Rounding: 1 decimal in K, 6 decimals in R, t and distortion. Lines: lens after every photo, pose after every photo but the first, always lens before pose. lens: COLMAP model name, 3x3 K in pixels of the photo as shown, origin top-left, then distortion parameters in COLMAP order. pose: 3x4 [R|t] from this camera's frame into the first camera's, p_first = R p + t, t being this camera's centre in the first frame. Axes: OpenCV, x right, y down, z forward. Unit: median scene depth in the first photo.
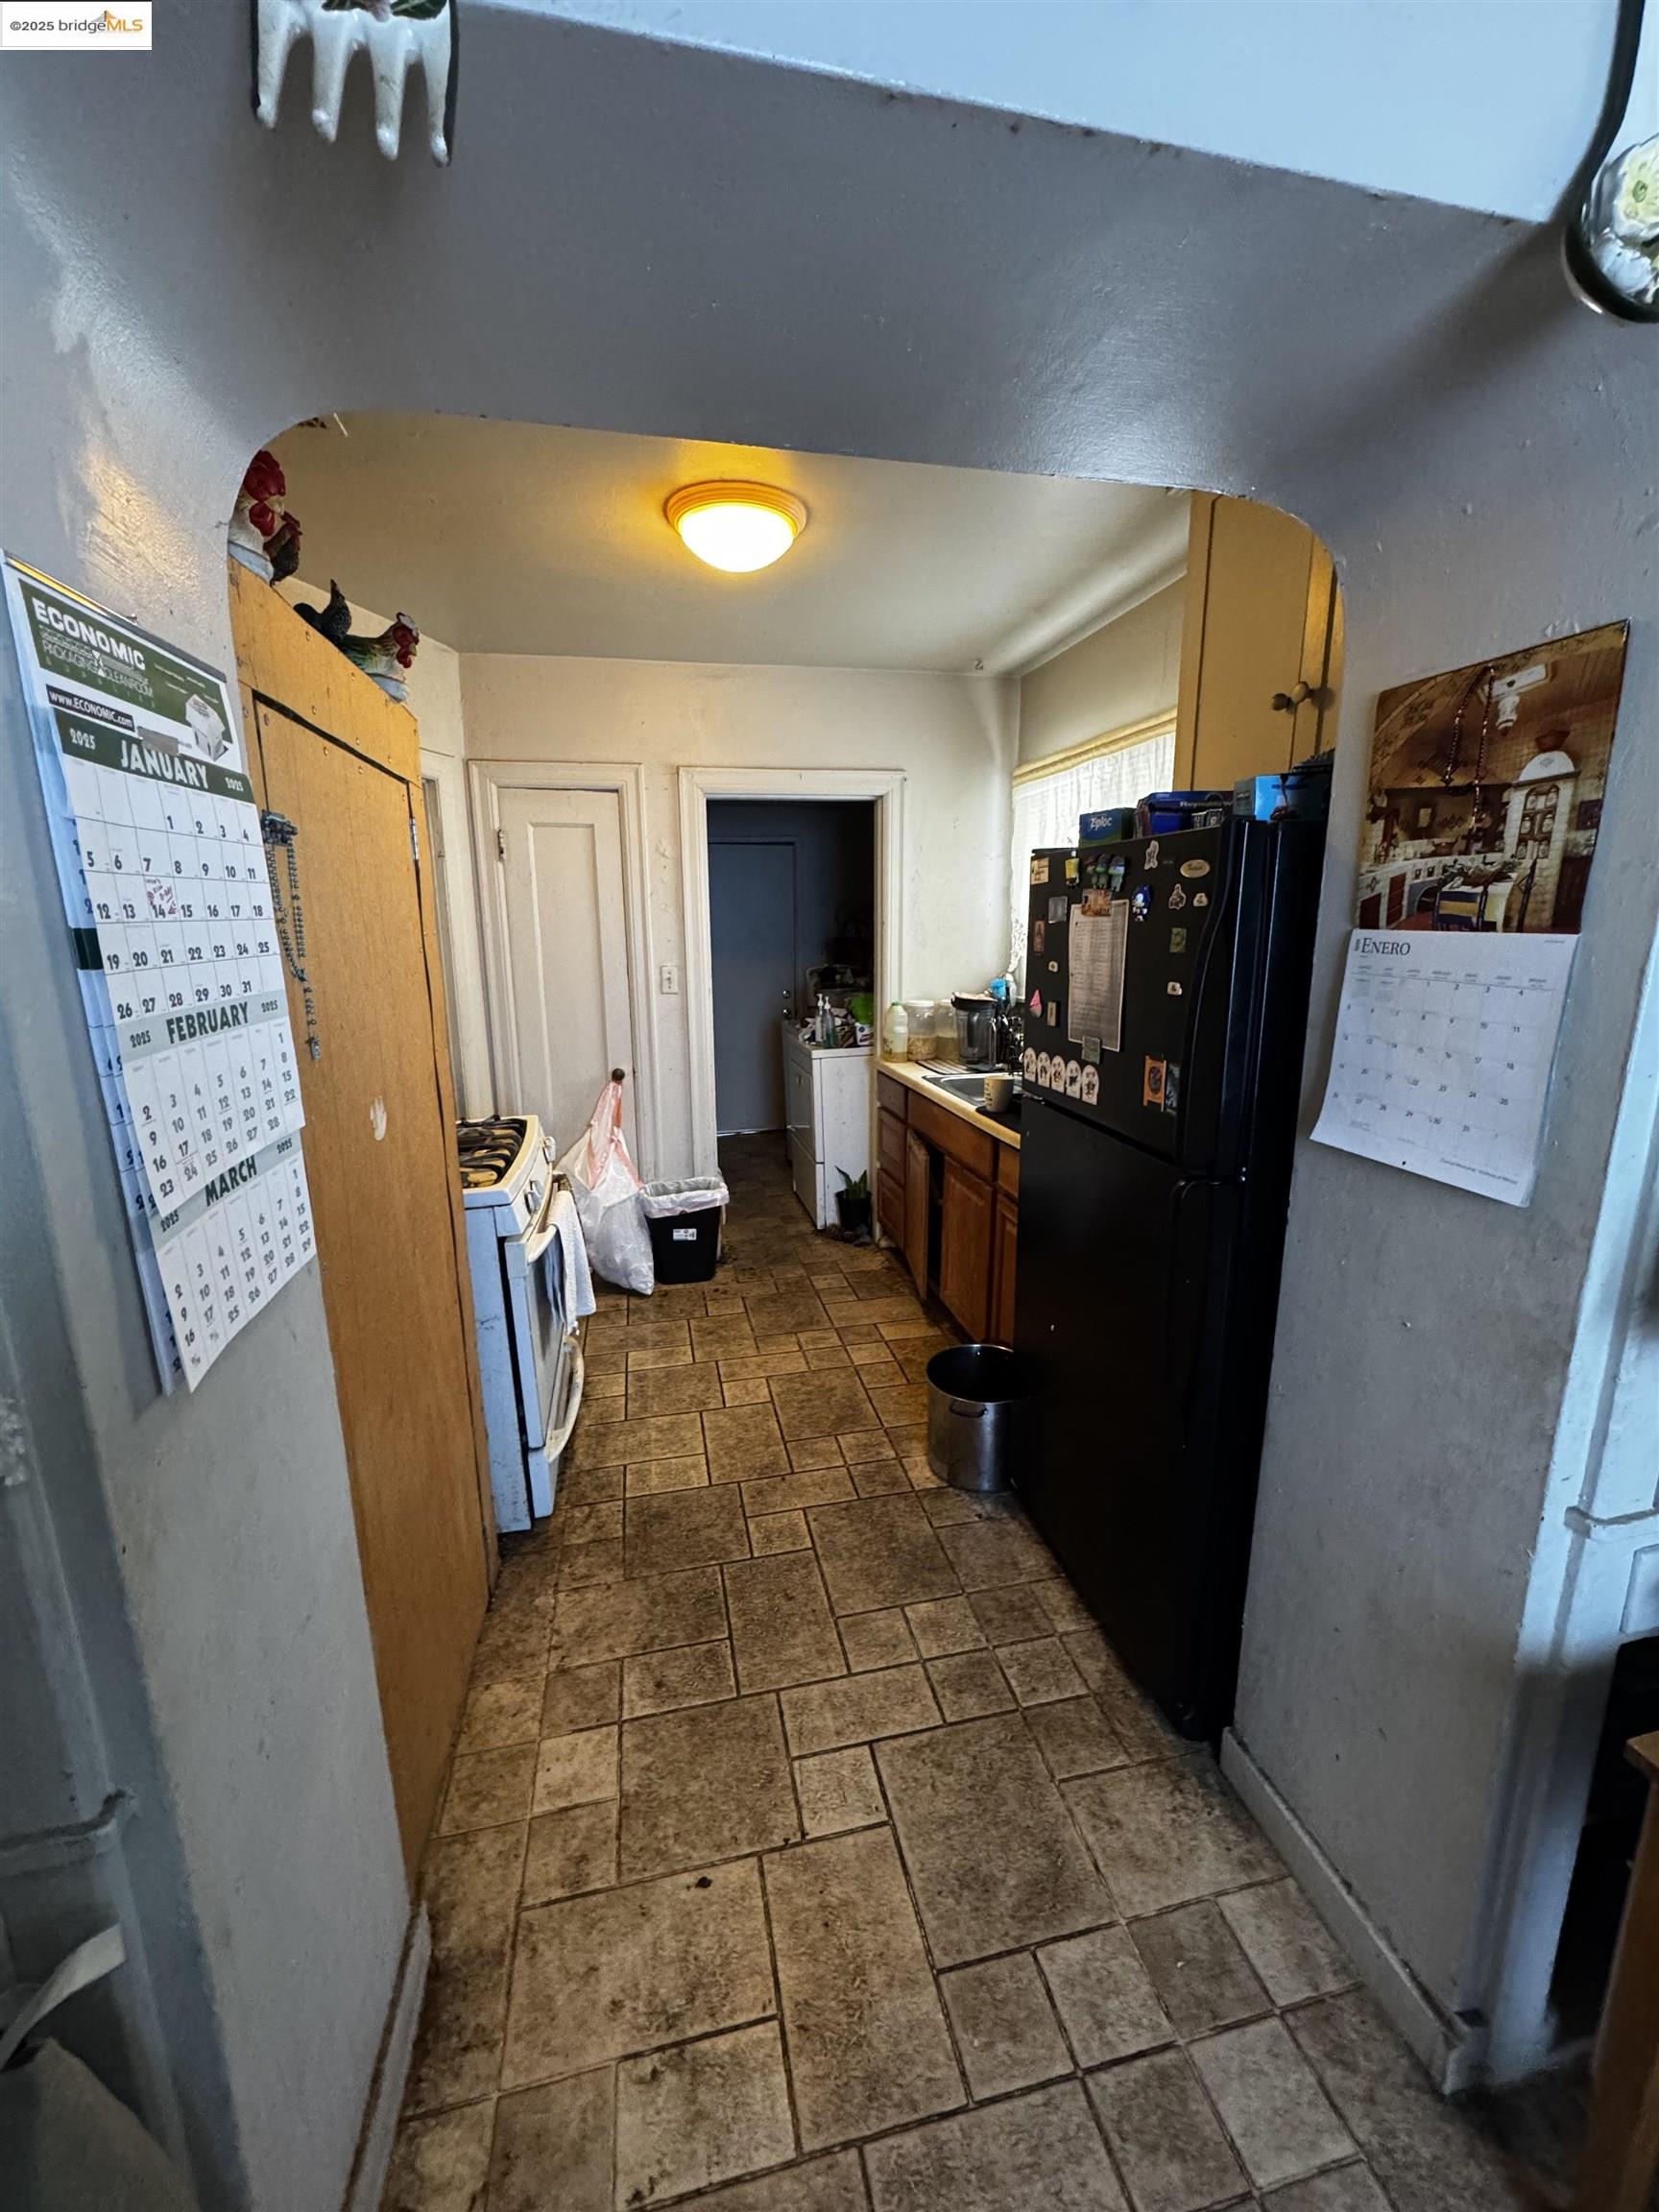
lens RADIAL K [[886.3, 0, 829.5], [0, 886.3, 1106.0], [0, 0, 1]] dist [0.015887, -0.000155]
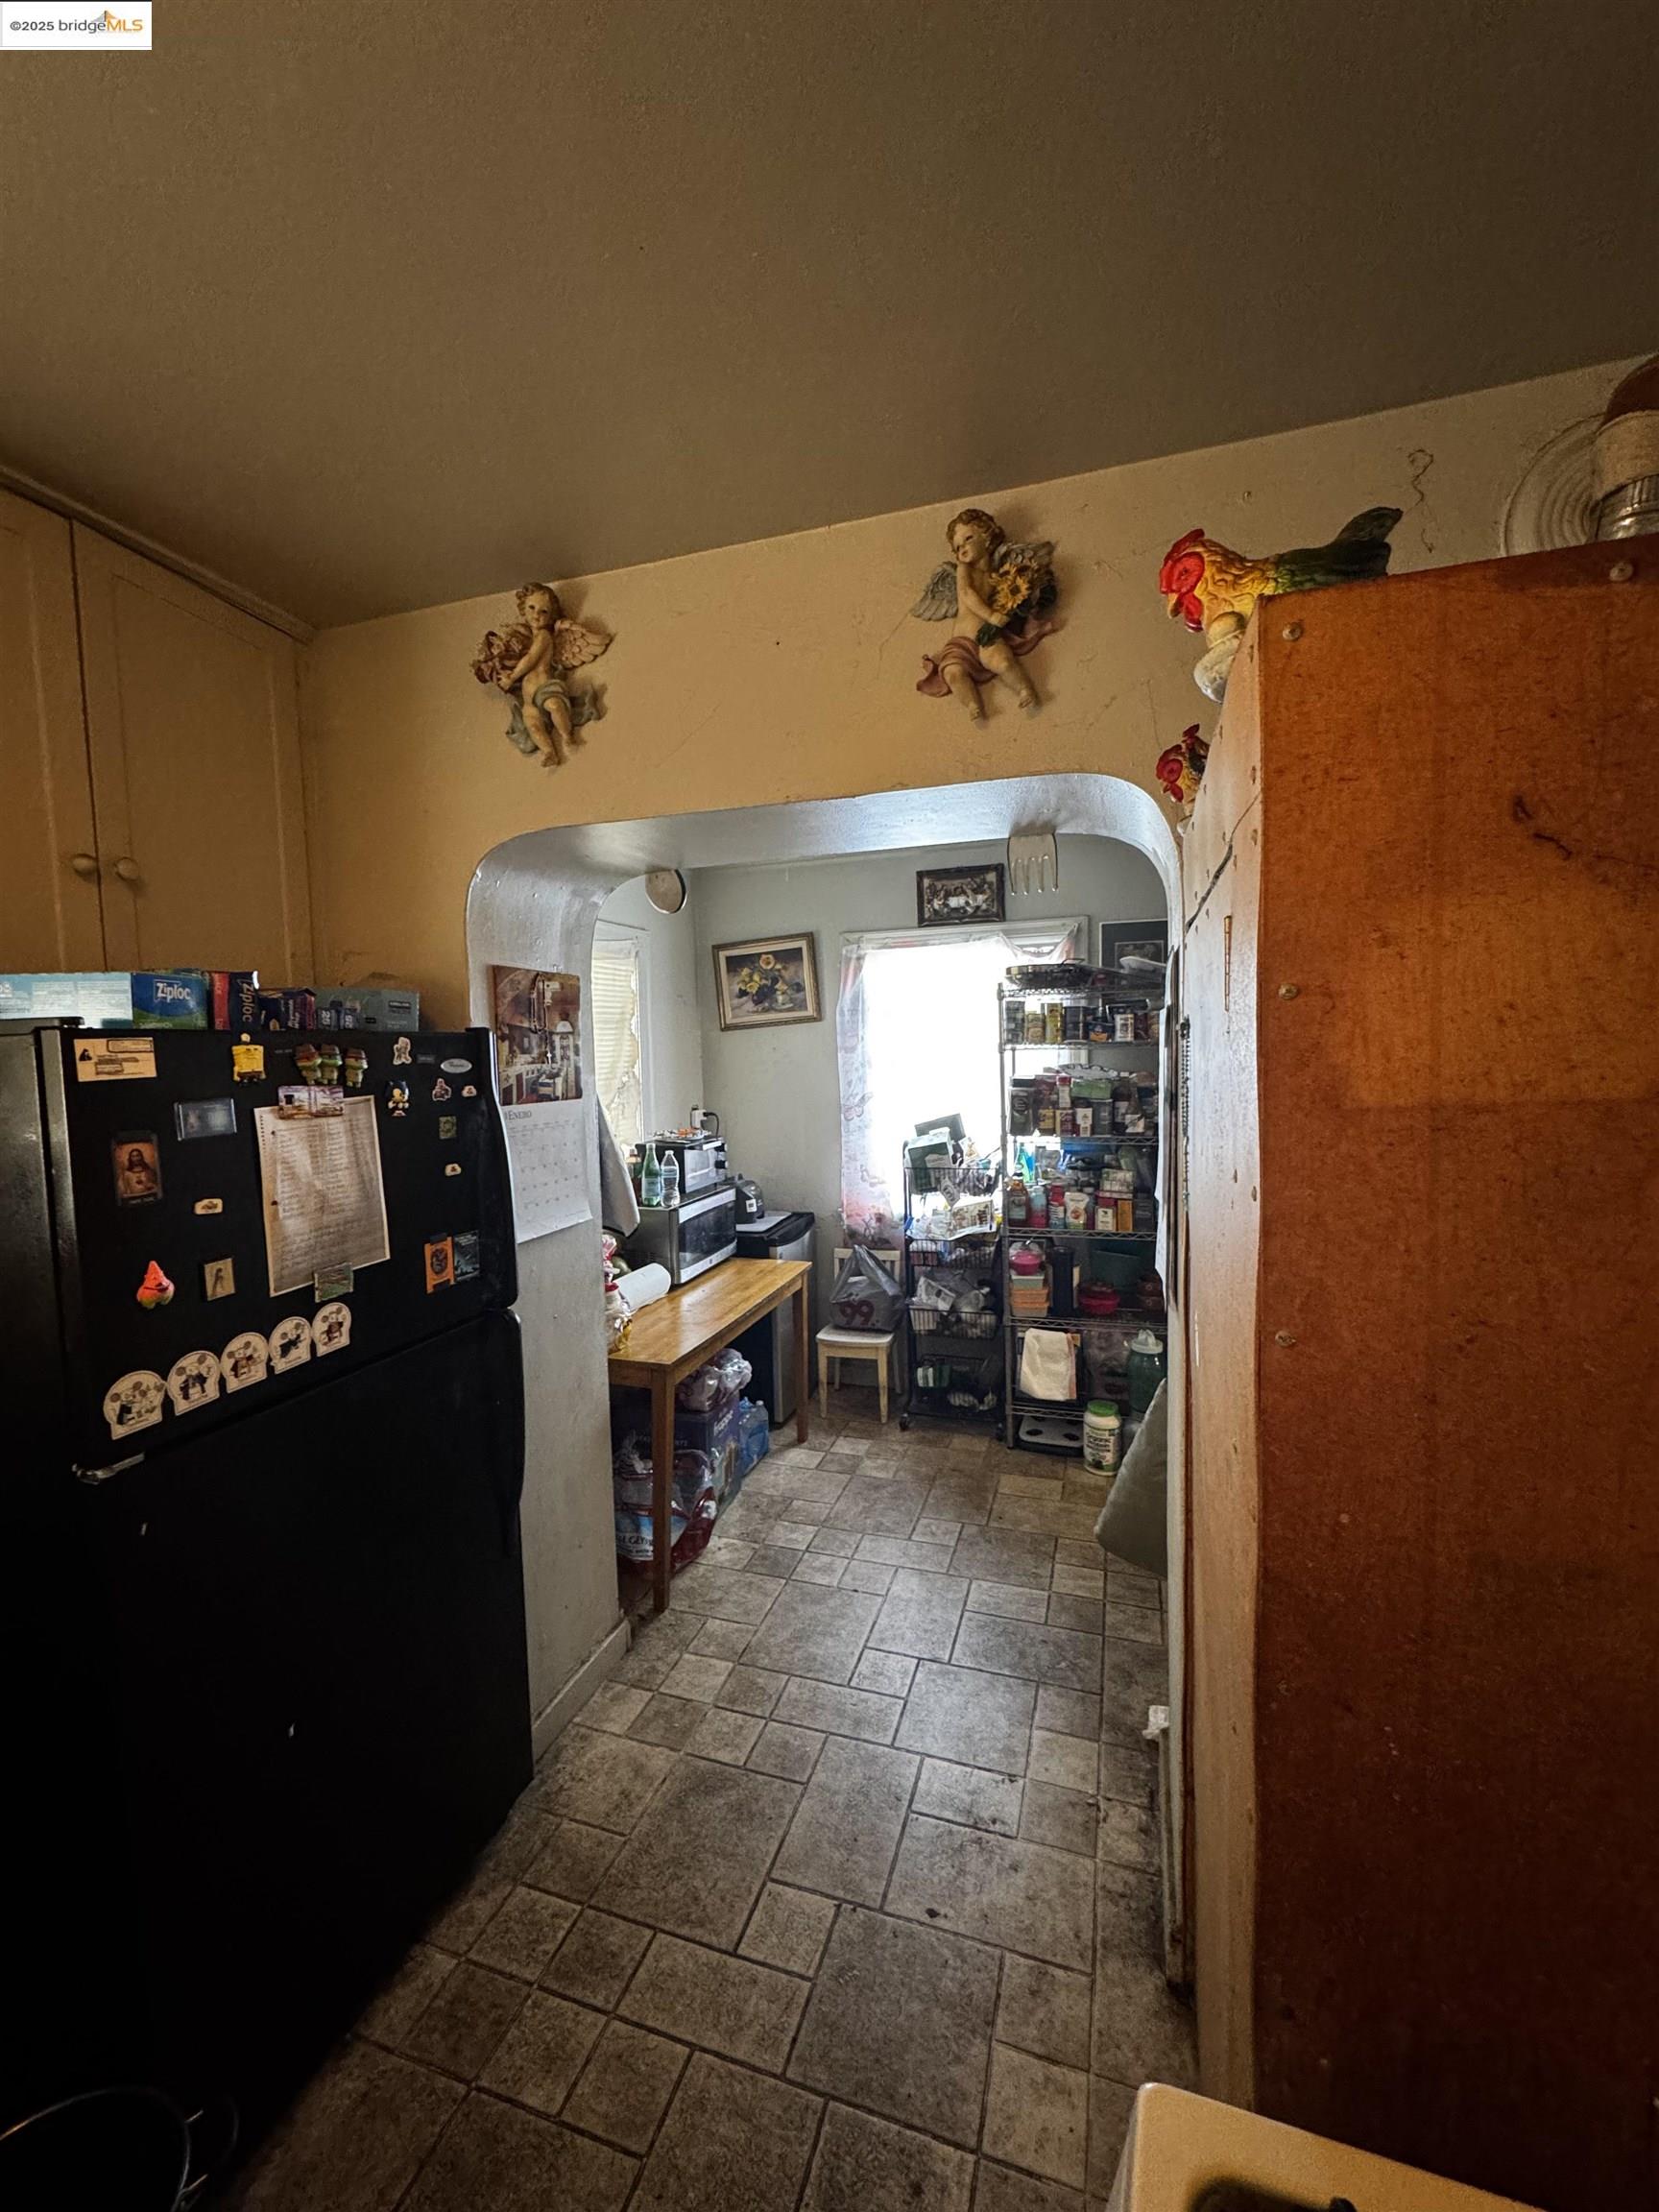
lens RADIAL K [[886.3, 0, 829.5], [0, 886.3, 1106.0], [0, 0, 1]] dist [0.015887, -0.000155]
pose [[-0.858675, -0.008259, 0.512454, -0.585797], [0.134703, 0.961082, 0.241200, -0.413585], [-0.494502, 0.276141, -0.824144, 1.661471]]
